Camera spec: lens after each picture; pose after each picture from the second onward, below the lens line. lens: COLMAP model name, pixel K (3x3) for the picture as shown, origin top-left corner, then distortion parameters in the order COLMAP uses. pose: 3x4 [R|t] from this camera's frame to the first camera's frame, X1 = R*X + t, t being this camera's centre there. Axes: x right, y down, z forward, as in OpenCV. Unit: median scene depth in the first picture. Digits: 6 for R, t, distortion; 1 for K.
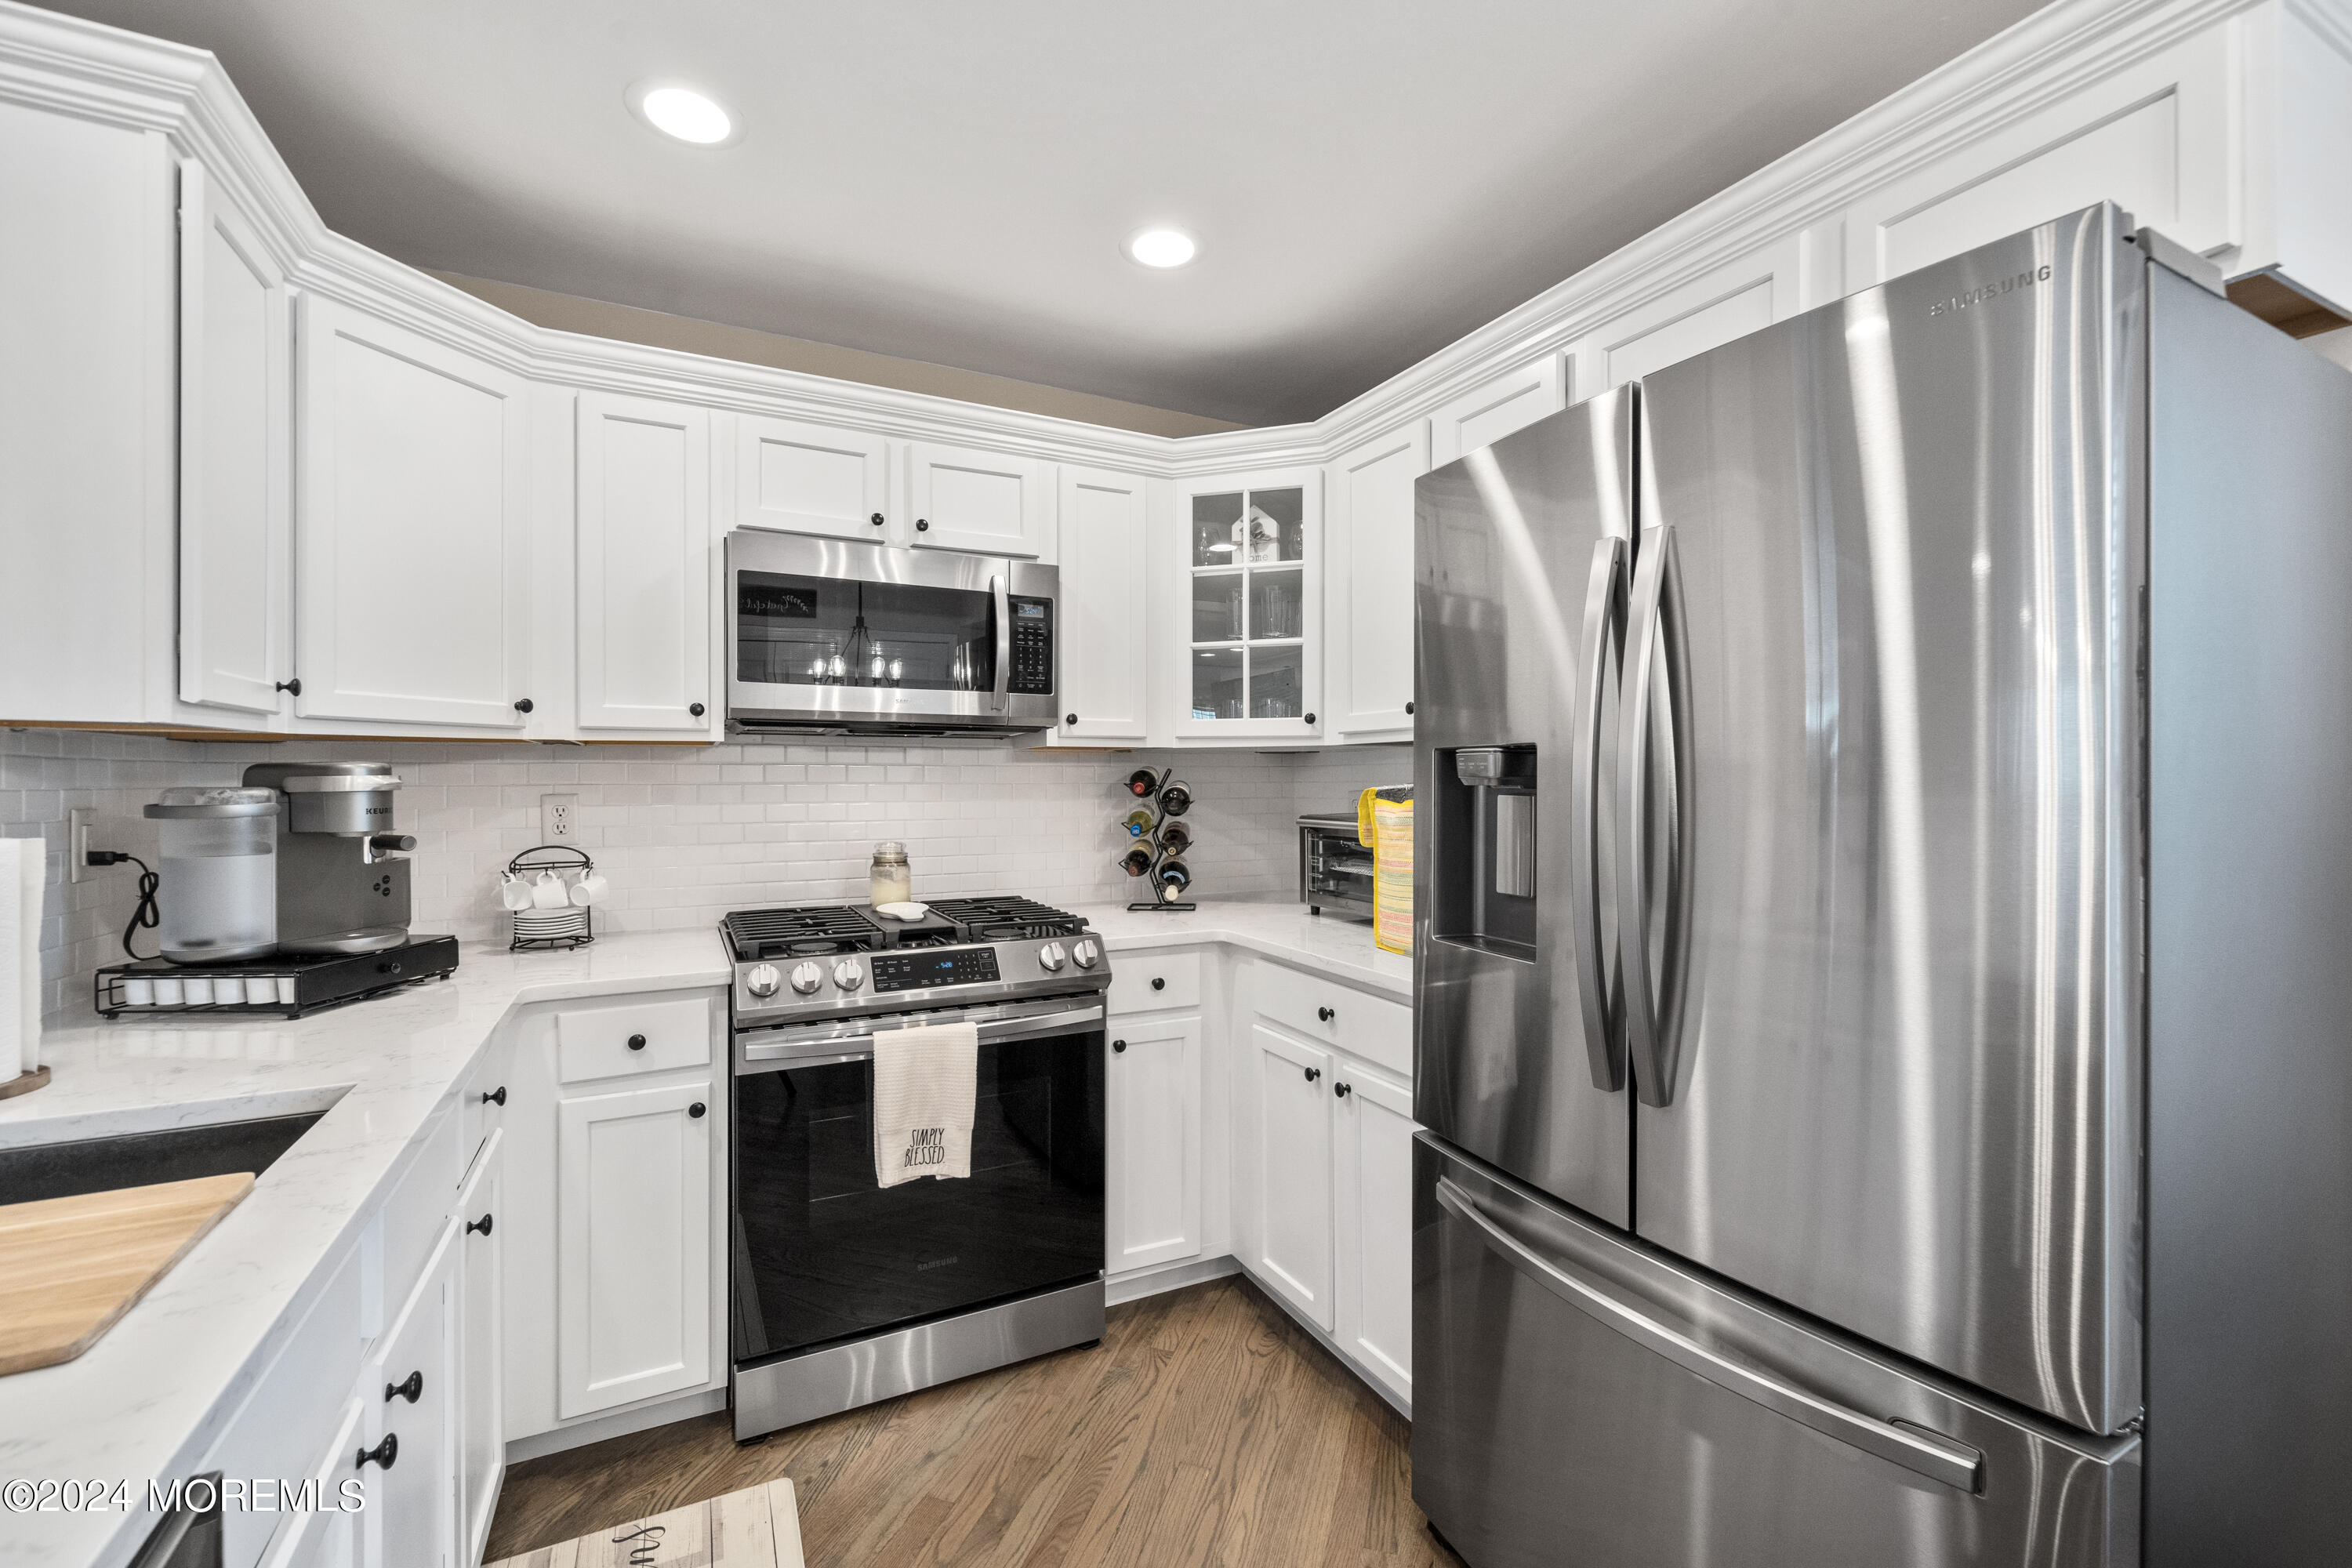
lens RADIAL K [[959.8, 0, 1176.0], [0, 959.8, 784.0], [0, 0, 1]] dist [-0.000140, -0.000200]
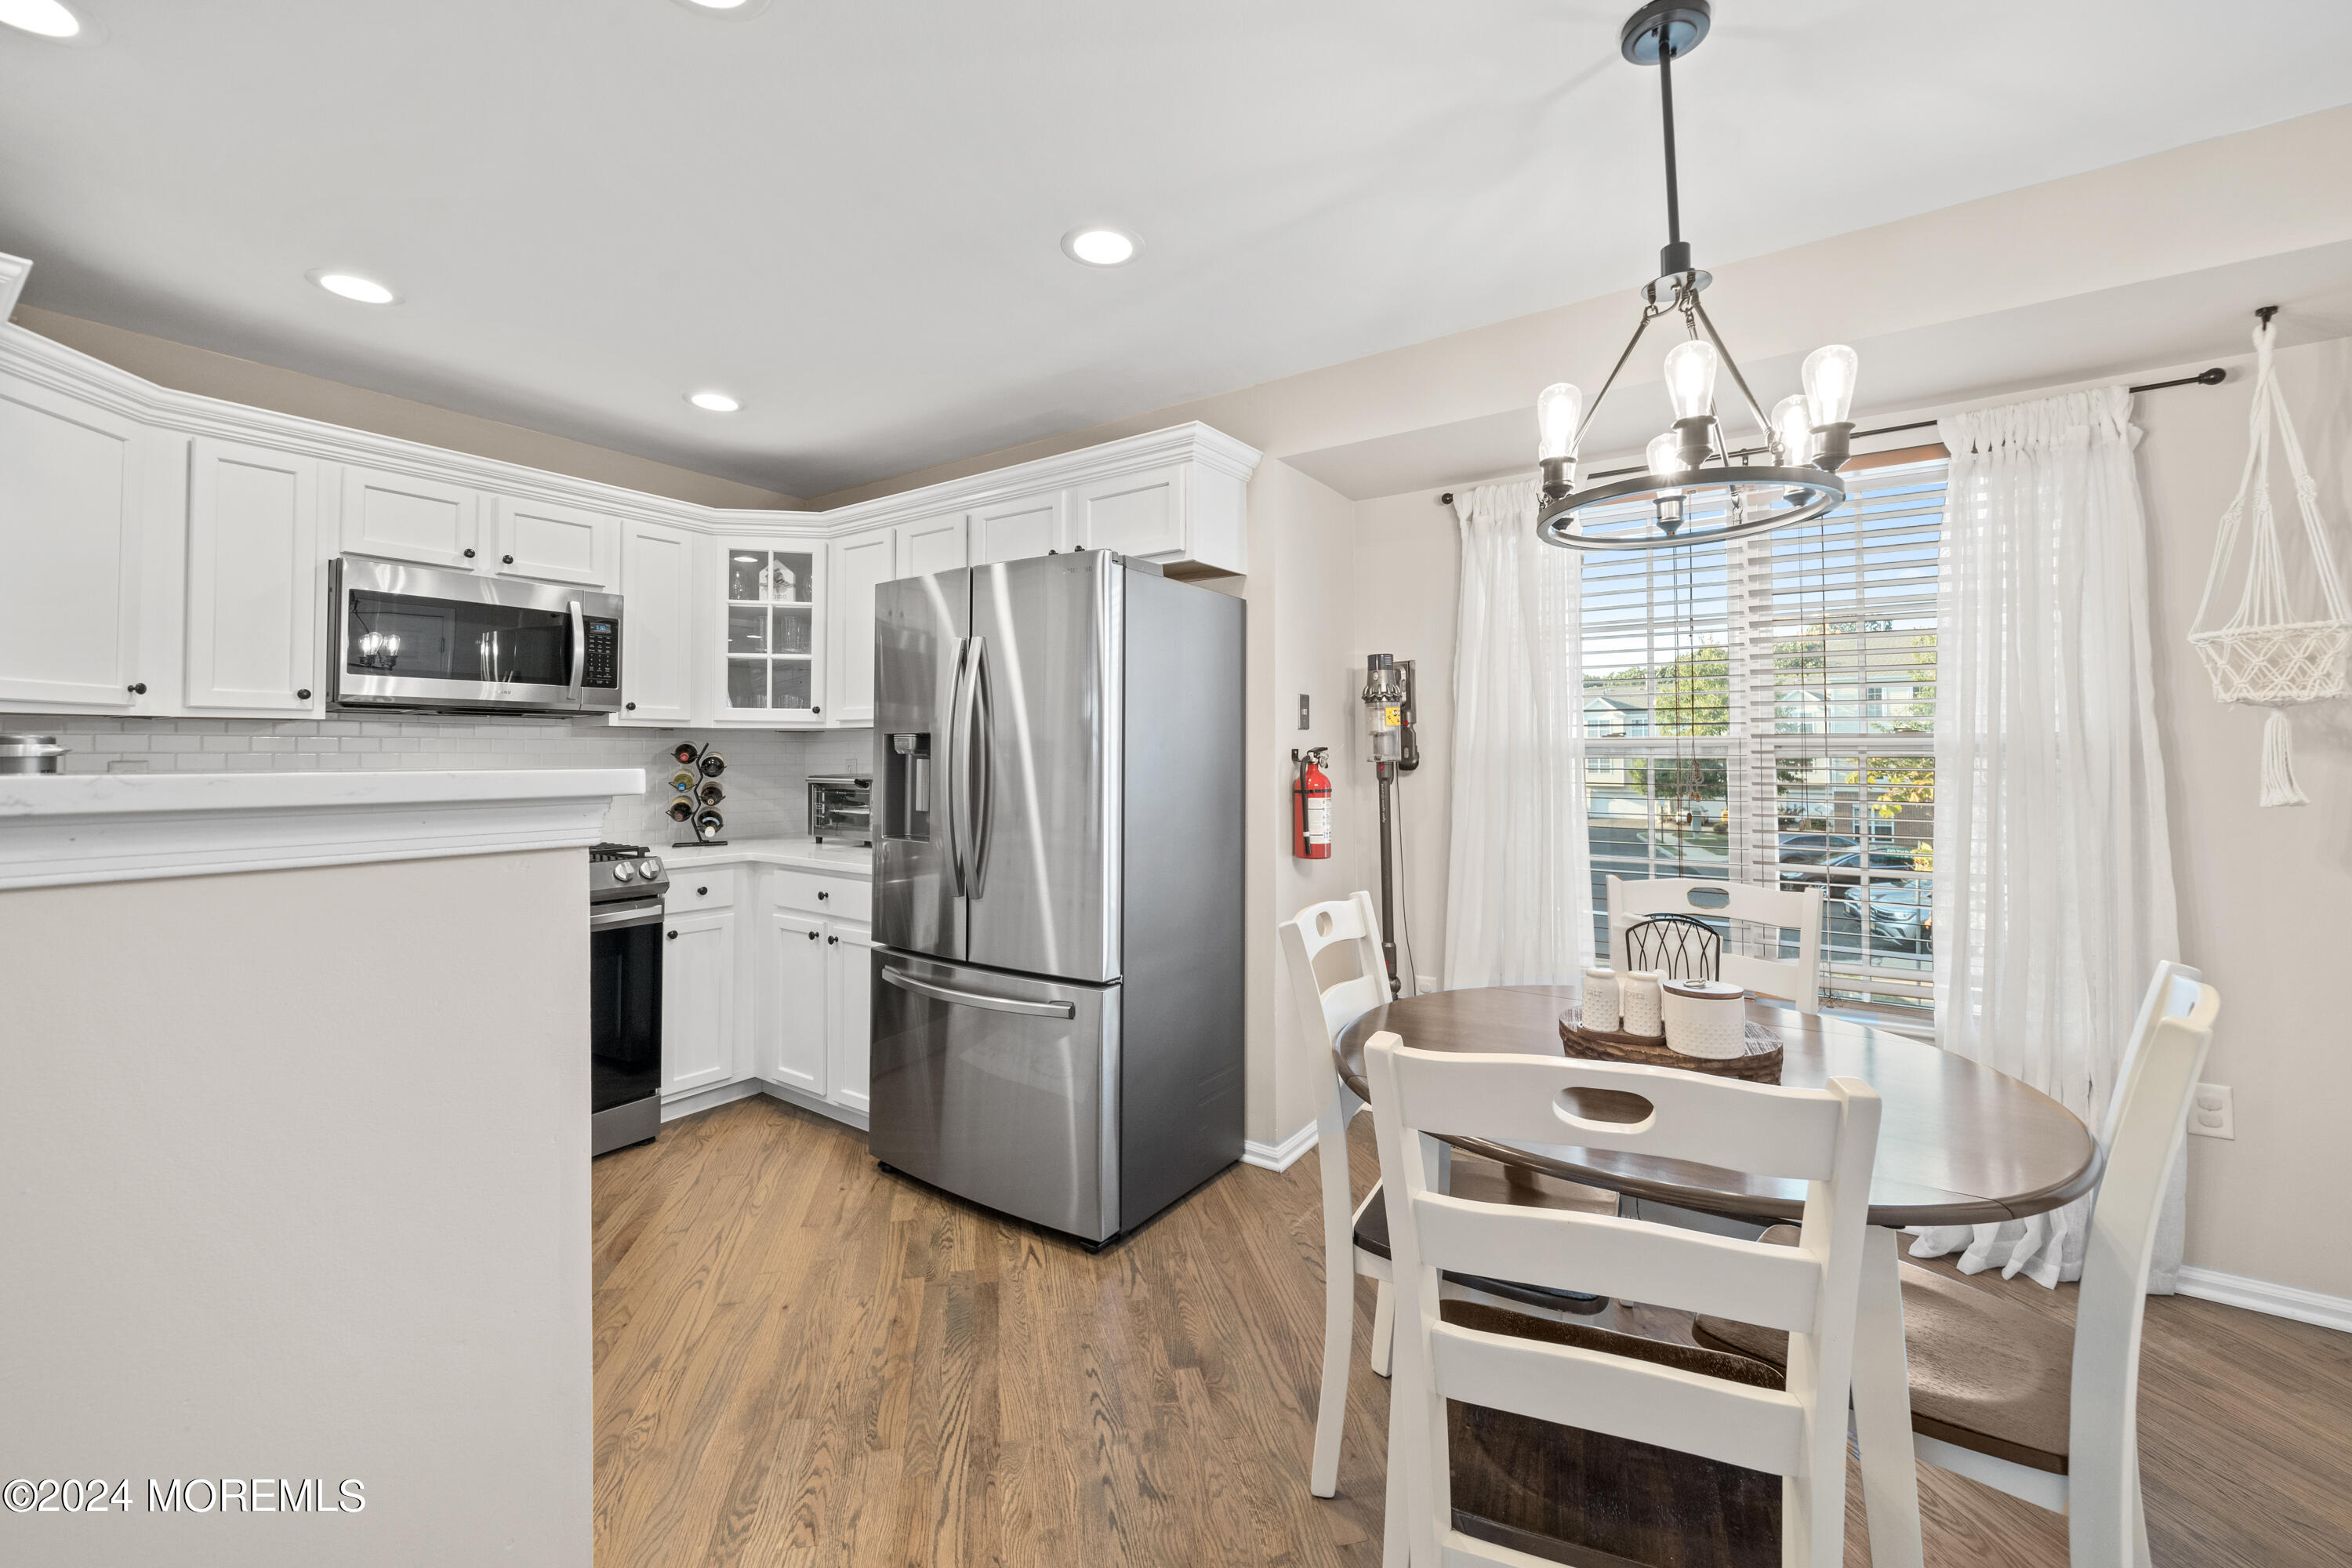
lens RADIAL K [[934.0, 0, 1176.3], [0, 934.0, 736.2], [0, 0, 1]] dist [0.000309, -0.000029]
pose [[0.880172, 0.011445, 0.474517, -0.059072], [-0.000216, 0.999719, -0.023711, 0.006722], [-0.474655, 0.020768, 0.879927, -0.572630]]
